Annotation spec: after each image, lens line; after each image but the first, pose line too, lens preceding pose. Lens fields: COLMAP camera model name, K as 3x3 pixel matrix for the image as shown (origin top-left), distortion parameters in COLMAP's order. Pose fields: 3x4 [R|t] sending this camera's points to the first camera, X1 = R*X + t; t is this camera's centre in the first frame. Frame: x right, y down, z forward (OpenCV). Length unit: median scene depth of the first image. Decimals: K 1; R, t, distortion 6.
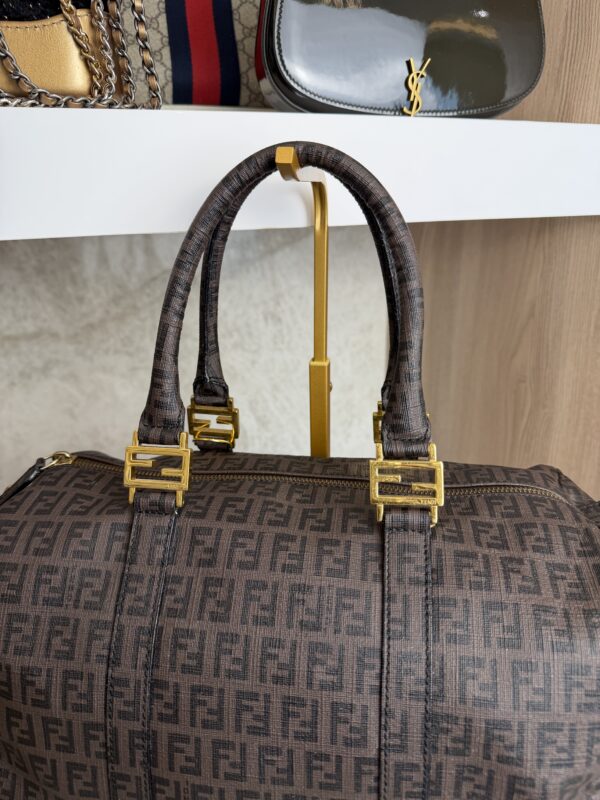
lens RADIAL K [[588.5, 0, 297.5], [0, 588.5, 391.3], [0, 0, 1]] dist [-0.026258, -0.013960]
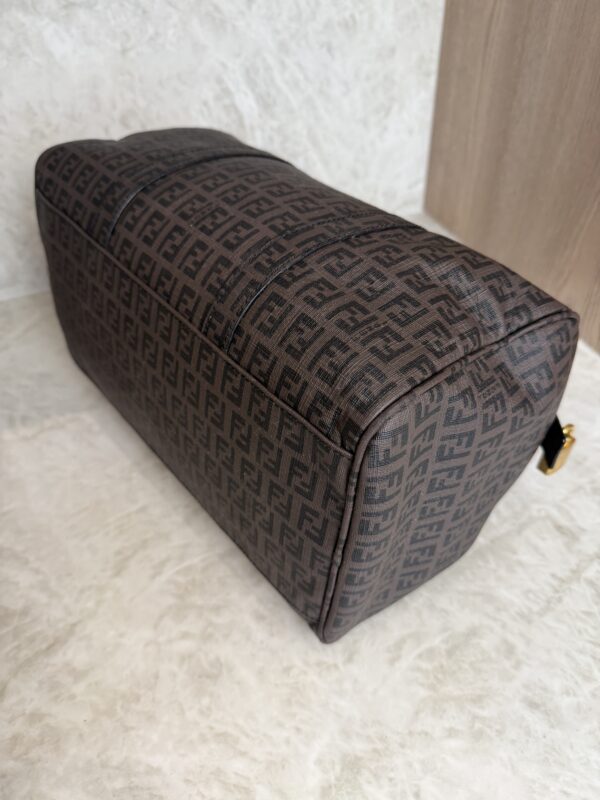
lens RADIAL K [[588.5, 0, 301.9], [0, 588.5, 401.0], [0, 0, 1]] dist [-0.026258, -0.013960]
pose [[0.999967, -0.001607, -0.007915, -0.013556], [0.004701, 0.912710, 0.408581, 0.125784], [0.006568, -0.408605, 0.912688, 0.269590]]
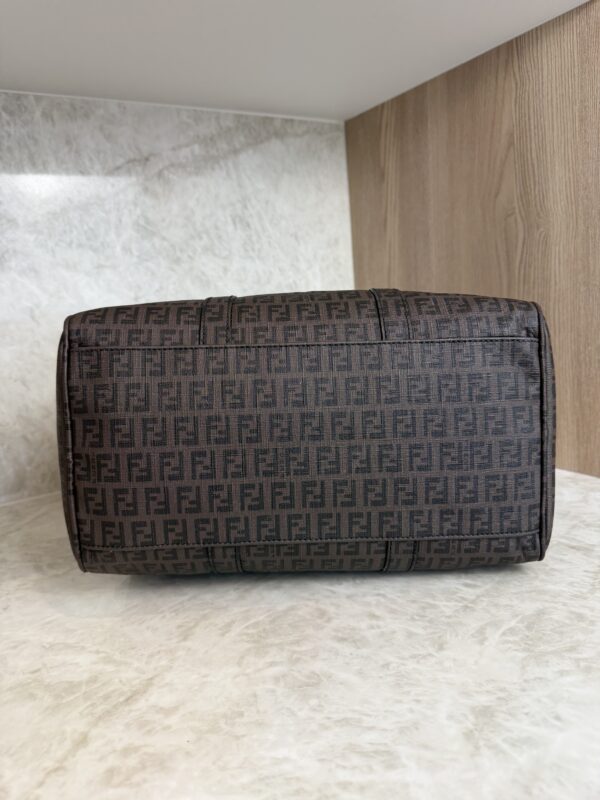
lens RADIAL K [[588.5, 0, 298.2], [0, 588.5, 408.5], [0, 0, 1]] dist [-0.026258, -0.013960]
pose [[0.981452, -0.092824, 0.167740, -0.178765], [0.116899, 0.983245, -0.139869, 0.410663], [-0.151946, 0.156883, 0.975859, 0.116129]]
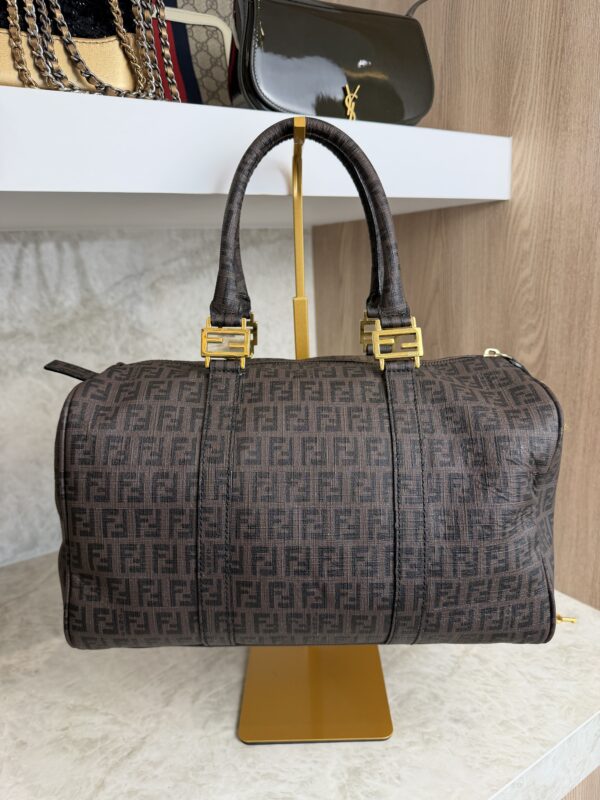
lens RADIAL K [[588.5, 0, 304.0], [0, 588.5, 402.8], [0, 0, 1]] dist [-0.026258, -0.013960]
pose [[0.977490, -0.070906, 0.198712, -0.155109], [0.088425, 0.992807, -0.080715, 0.185121], [-0.191559, 0.096469, 0.976729, -0.176134]]
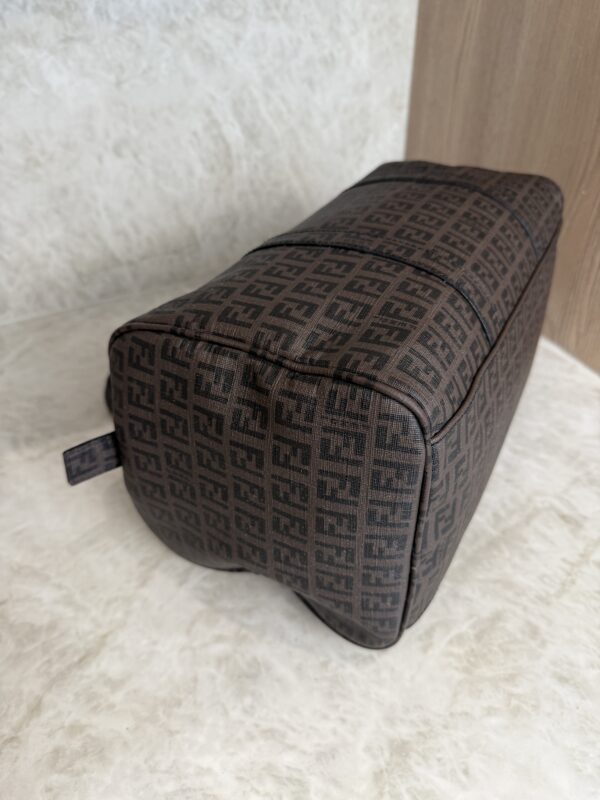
lens RADIAL K [[588.5, 0, 296.0], [0, 588.5, 403.2], [0, 0, 1]] dist [-0.026258, -0.013960]
pose [[0.997134, -0.038152, 0.065338, -0.085983], [0.012558, 0.935034, 0.354336, 0.148533], [-0.074612, -0.352500, 0.932833, 0.236156]]
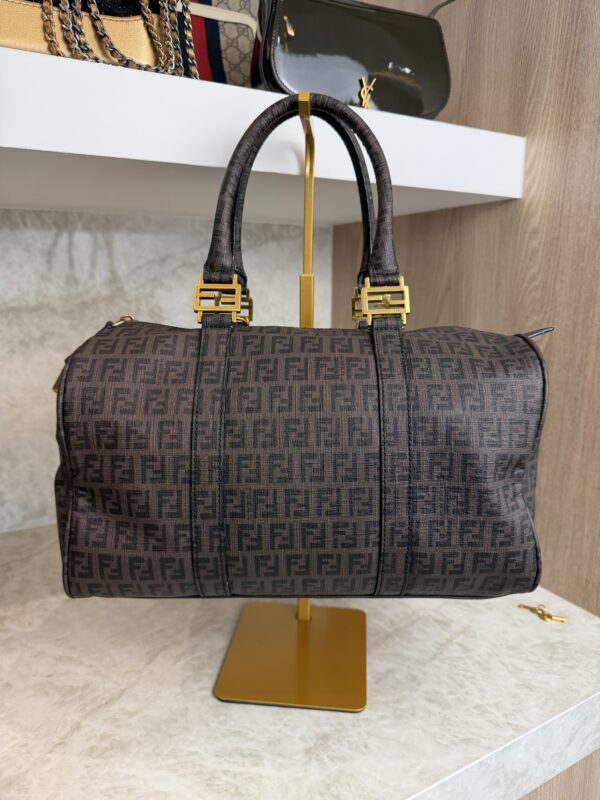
lens RADIAL K [[588.5, 0, 301.6], [0, 588.5, 406.1], [0, 0, 1]] dist [-0.026258, -0.013960]
pose [[0.989087, -0.003676, 0.147284, -0.113838], [0.020356, 0.993510, -0.111908, 0.259016], [-0.145916, 0.113685, 0.982743, -0.201323]]
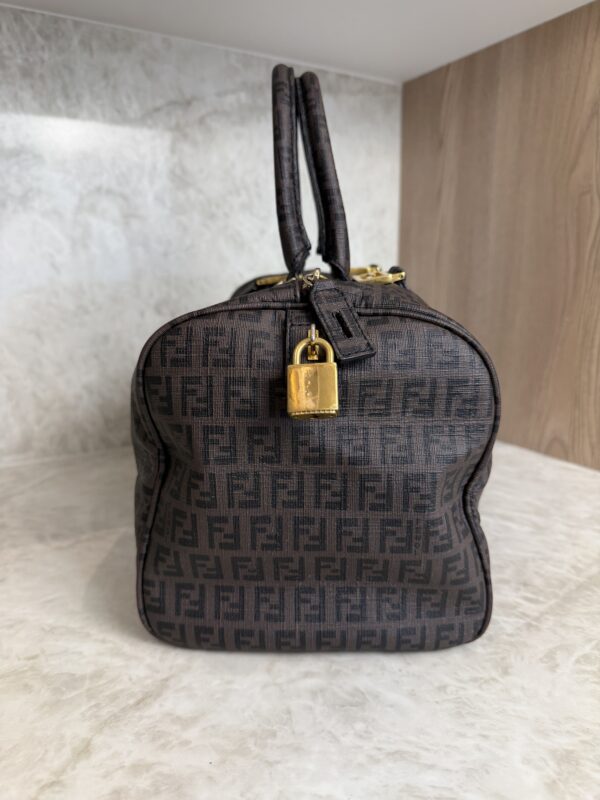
lens RADIAL K [[588.5, 0, 294.1], [0, 588.5, 411.9], [0, 0, 1]] dist [-0.026258, -0.013960]
pose [[0.988515, -0.016039, 0.150270, -0.211115], [0.033261, 0.993060, -0.112806, 0.410135], [-0.147418, 0.116509, 0.982188, 0.209133]]
